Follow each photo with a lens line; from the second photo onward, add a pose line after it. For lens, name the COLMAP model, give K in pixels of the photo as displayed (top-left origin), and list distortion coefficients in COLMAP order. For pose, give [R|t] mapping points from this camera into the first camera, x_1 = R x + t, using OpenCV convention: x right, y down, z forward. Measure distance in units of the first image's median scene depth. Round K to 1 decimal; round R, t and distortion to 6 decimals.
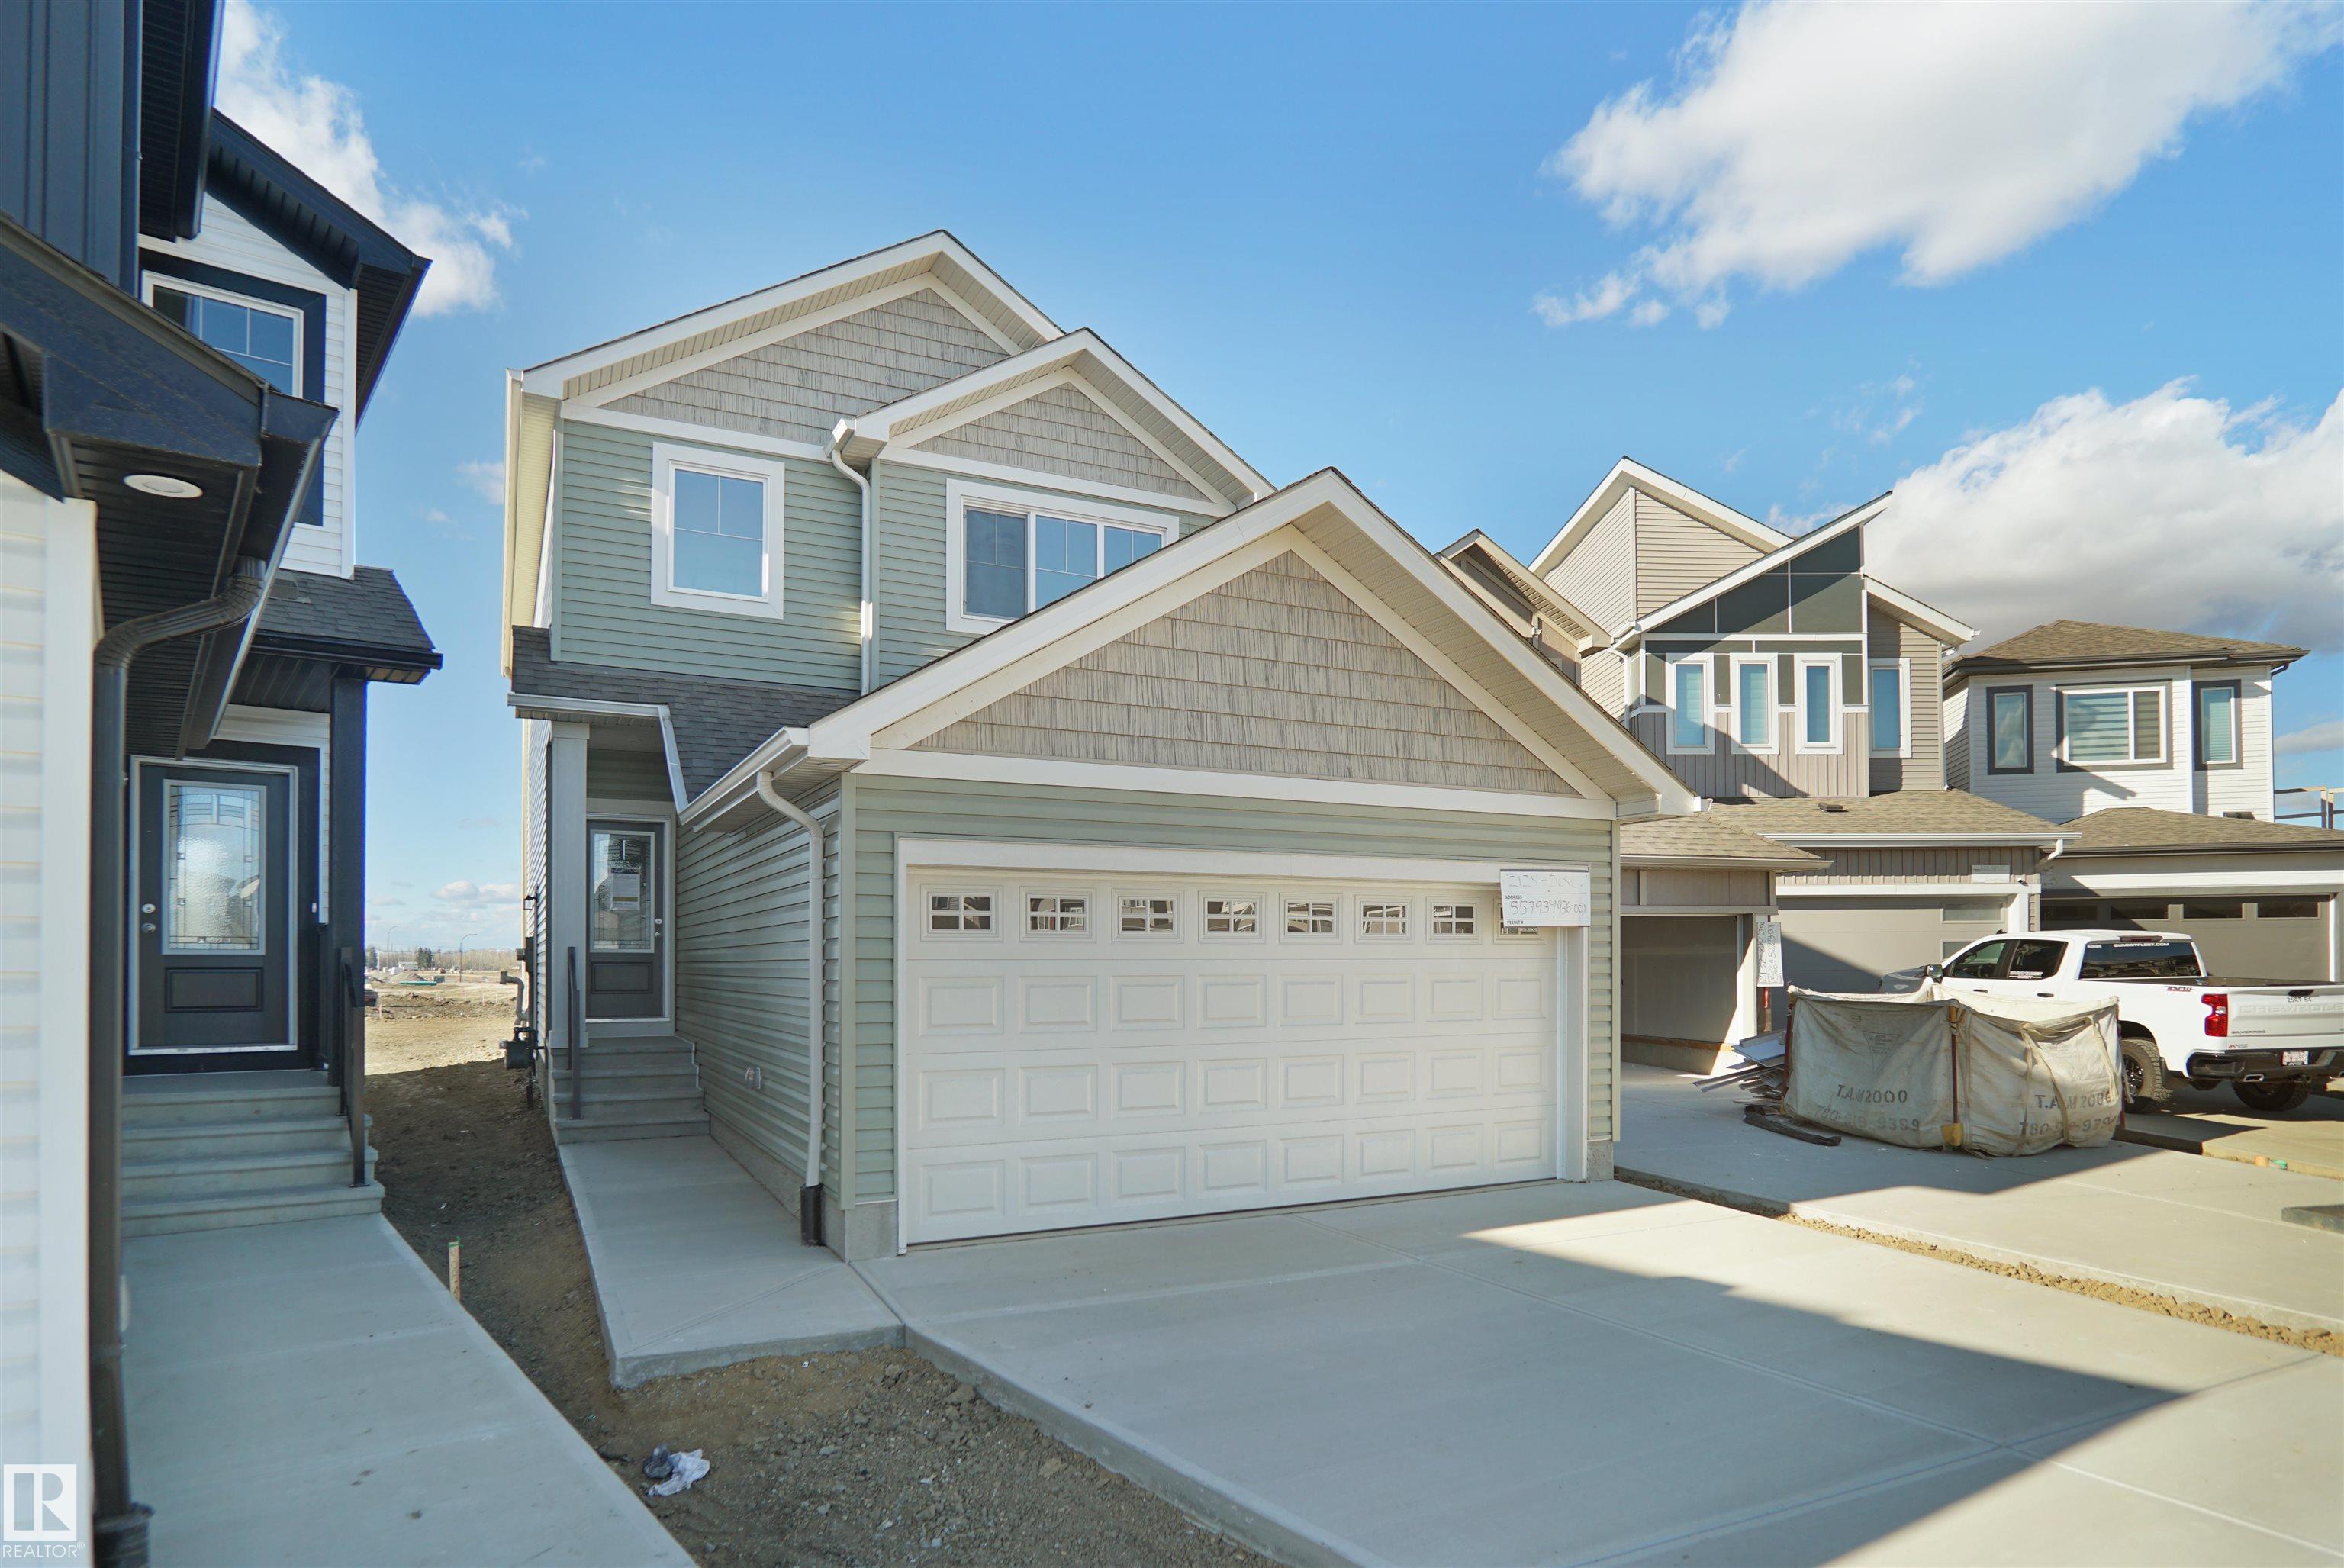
lens RADIAL K [[1256.9, 0, 1171.7], [0, 1256.9, 885.3], [0, 0, 1]] dist [-0.023299, 0.000917]
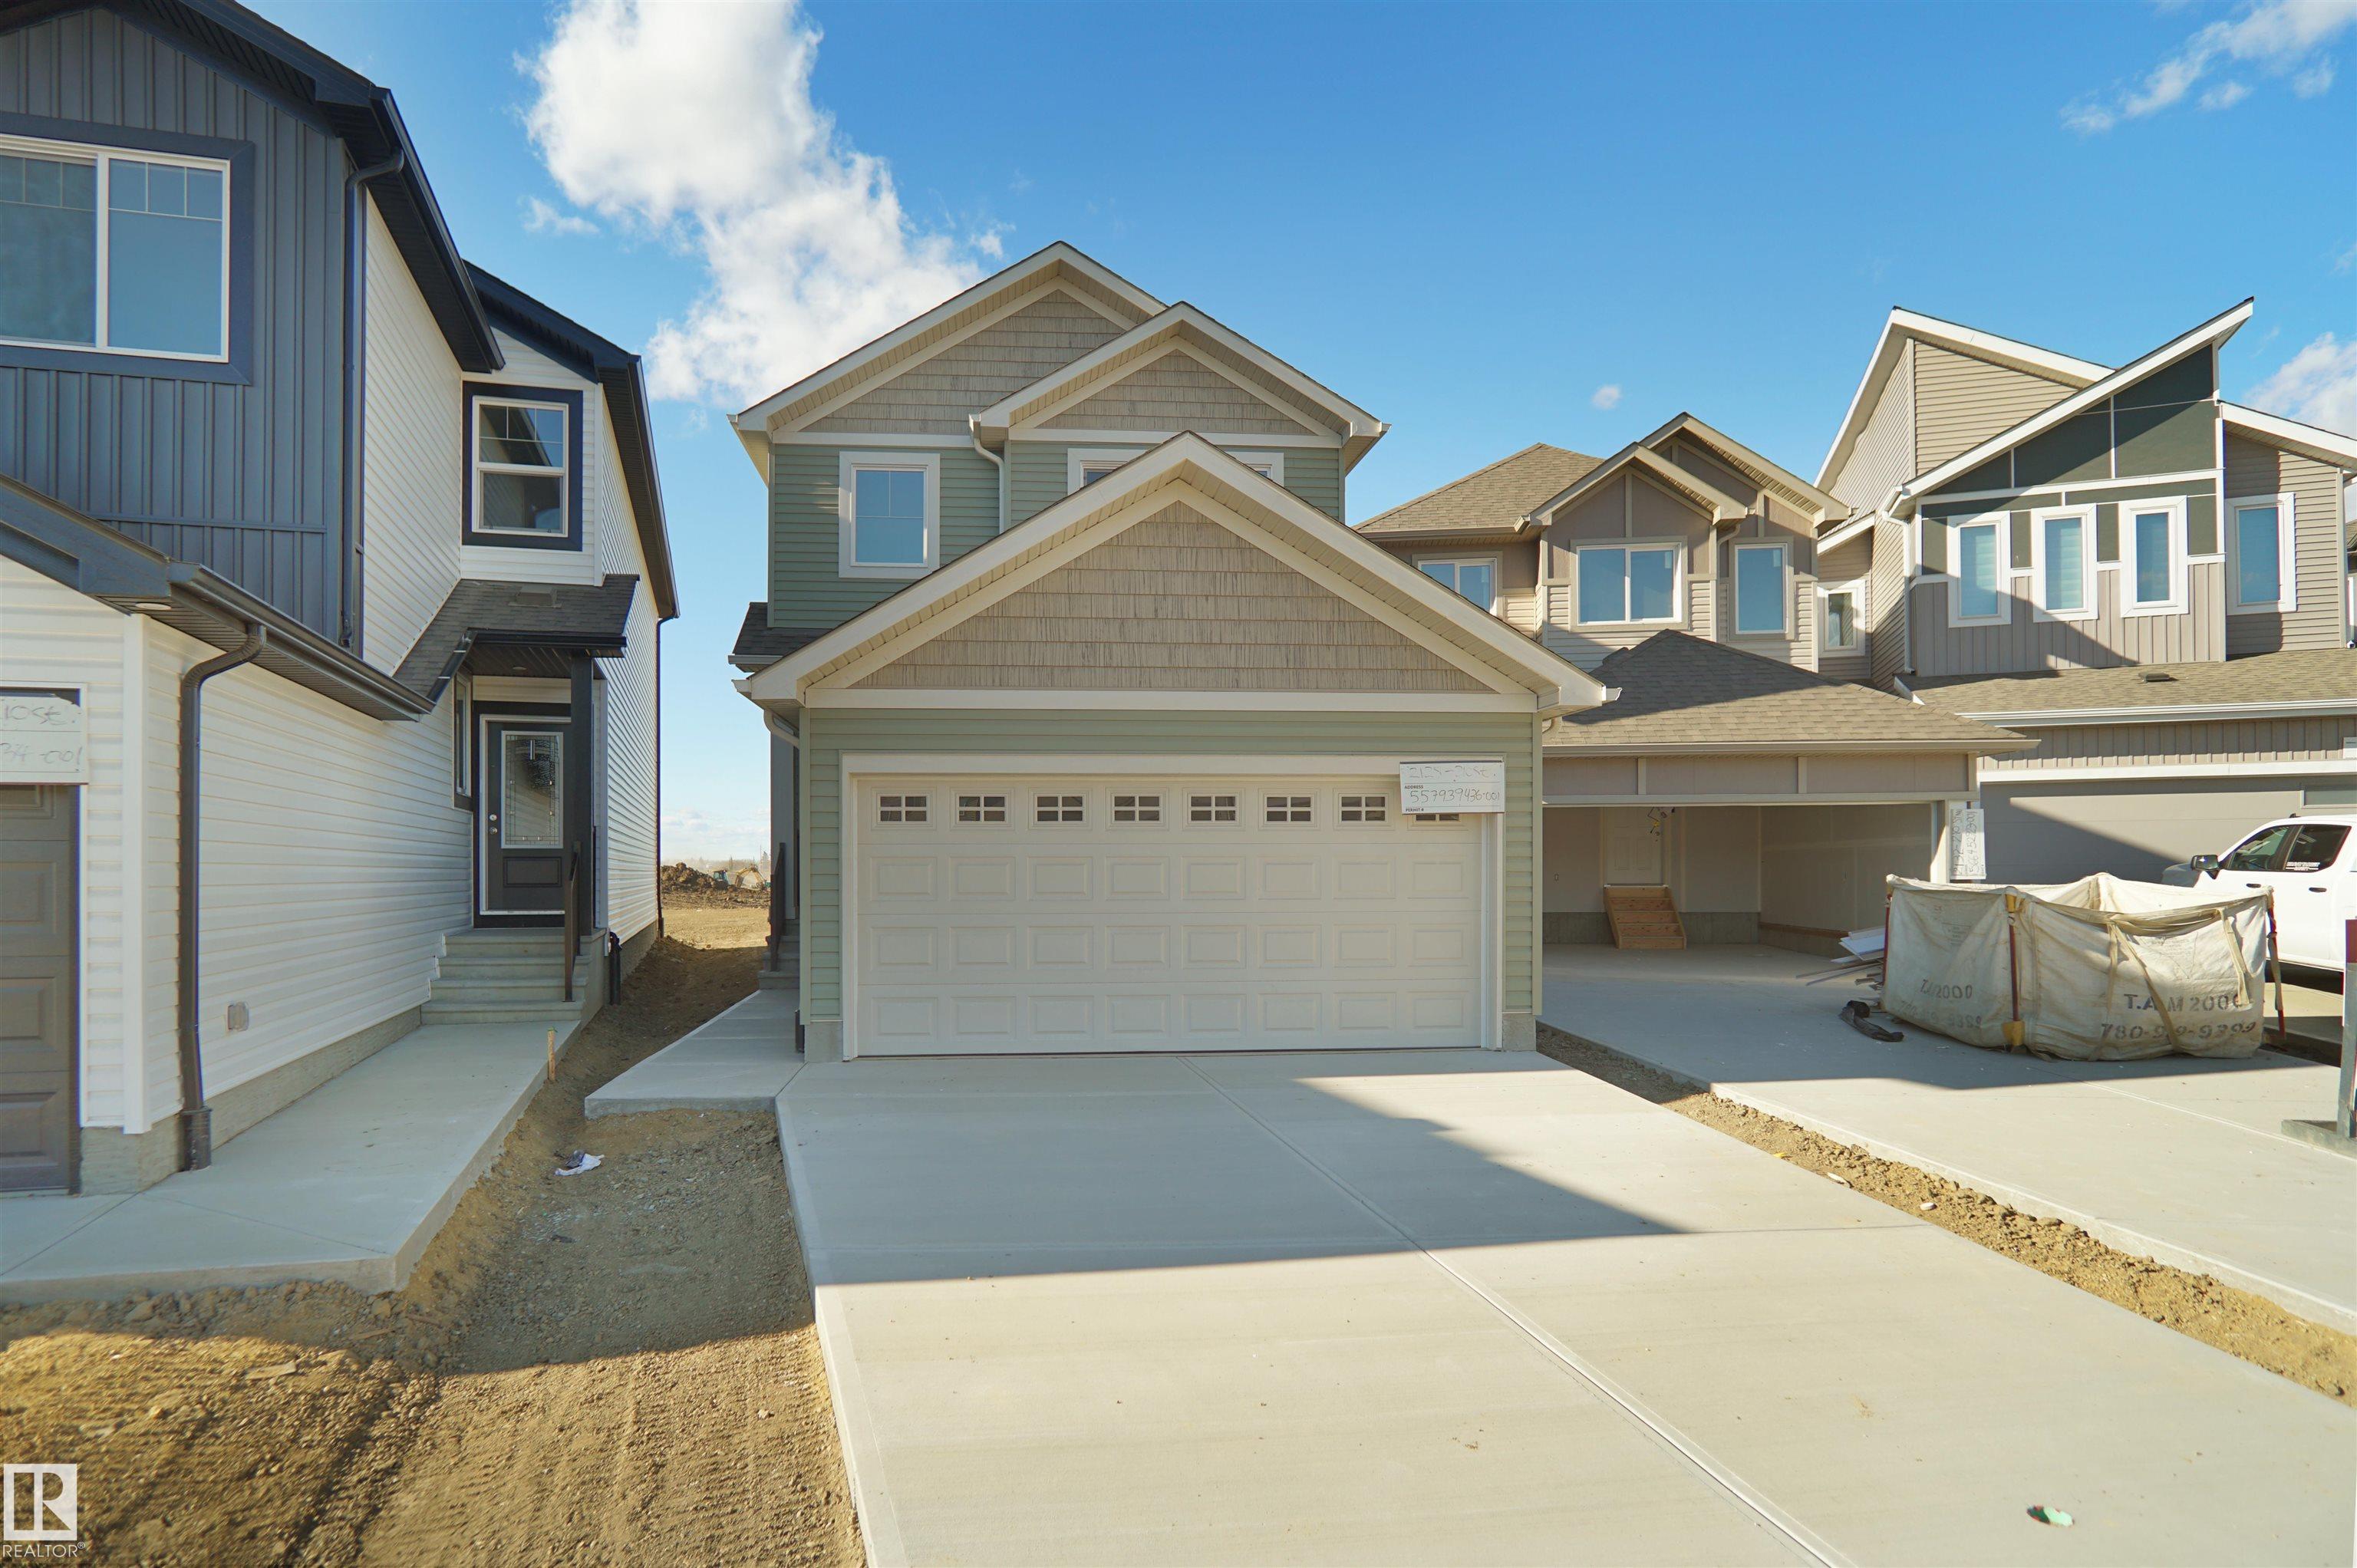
lens RADIAL K [[1258.9, 0, 1178.5], [0, 1258.9, 784.0], [0, 0, 1]] dist [-0.031516, 0.010632]
pose [[0.931466, -0.025155, -0.362957, 0.354006], [0.022703, 0.999682, -0.011020, 0.010289], [0.363118, 0.002024, 0.931741, -0.076224]]
